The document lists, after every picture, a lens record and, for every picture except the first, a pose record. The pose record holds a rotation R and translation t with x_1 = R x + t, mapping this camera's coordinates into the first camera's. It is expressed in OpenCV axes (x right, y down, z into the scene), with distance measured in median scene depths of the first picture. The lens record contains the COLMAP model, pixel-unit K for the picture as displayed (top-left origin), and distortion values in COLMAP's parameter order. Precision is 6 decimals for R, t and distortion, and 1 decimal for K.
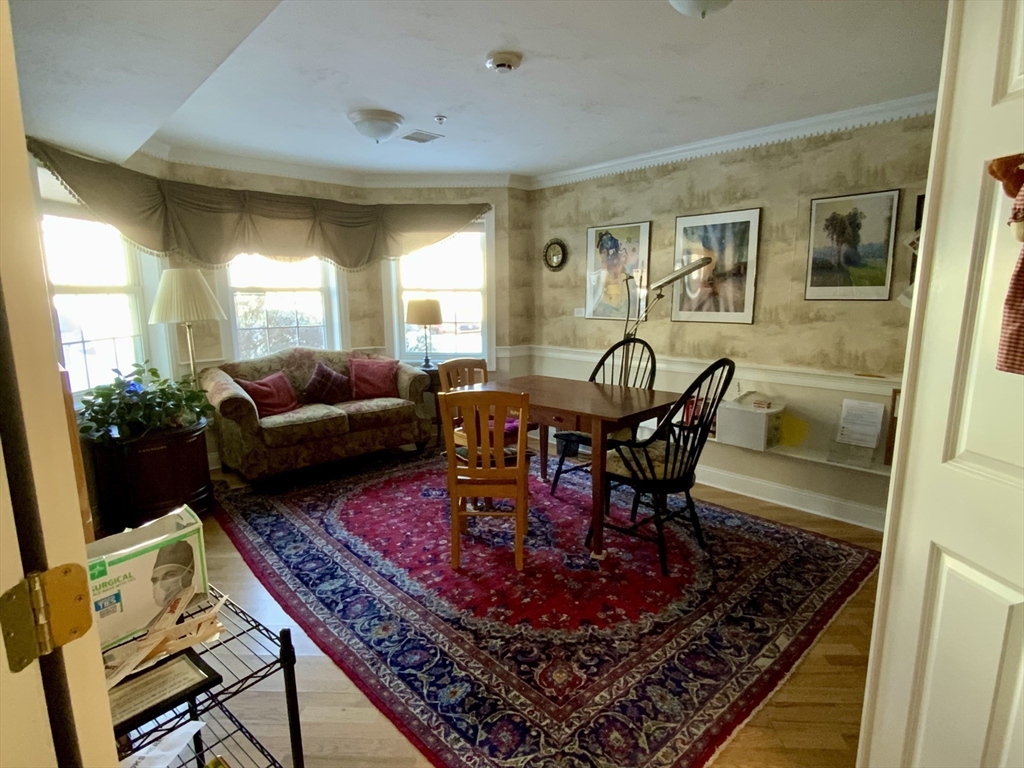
lens RADIAL K [[539.4, 0, 515.5], [0, 539.4, 384.9], [0, 0, 1]] dist [-0.002427, -0.001168]
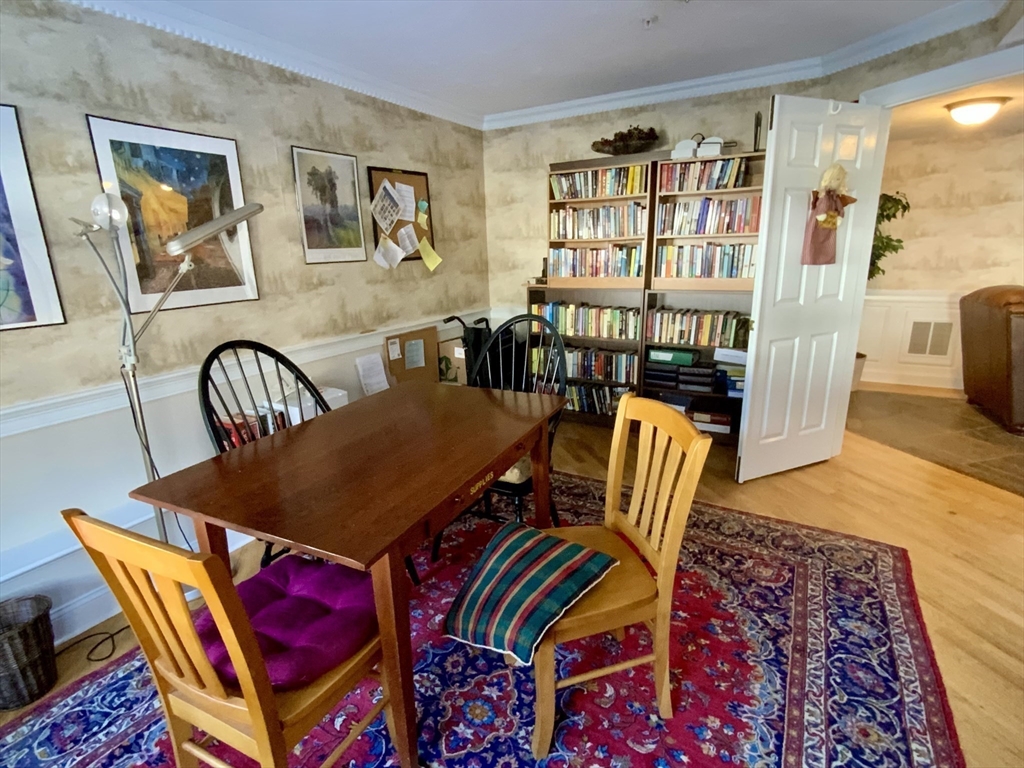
lens RADIAL K [[520.8, 0, 514.1], [0, 520.8, 378.7], [0, 0, 1]] dist [0.015317, -0.005835]
pose [[-0.296942, -0.228497, 0.927154, -0.619740], [0.192123, 0.936797, 0.292405, -0.255993], [-0.935369, 0.264955, -0.234275, 1.433916]]
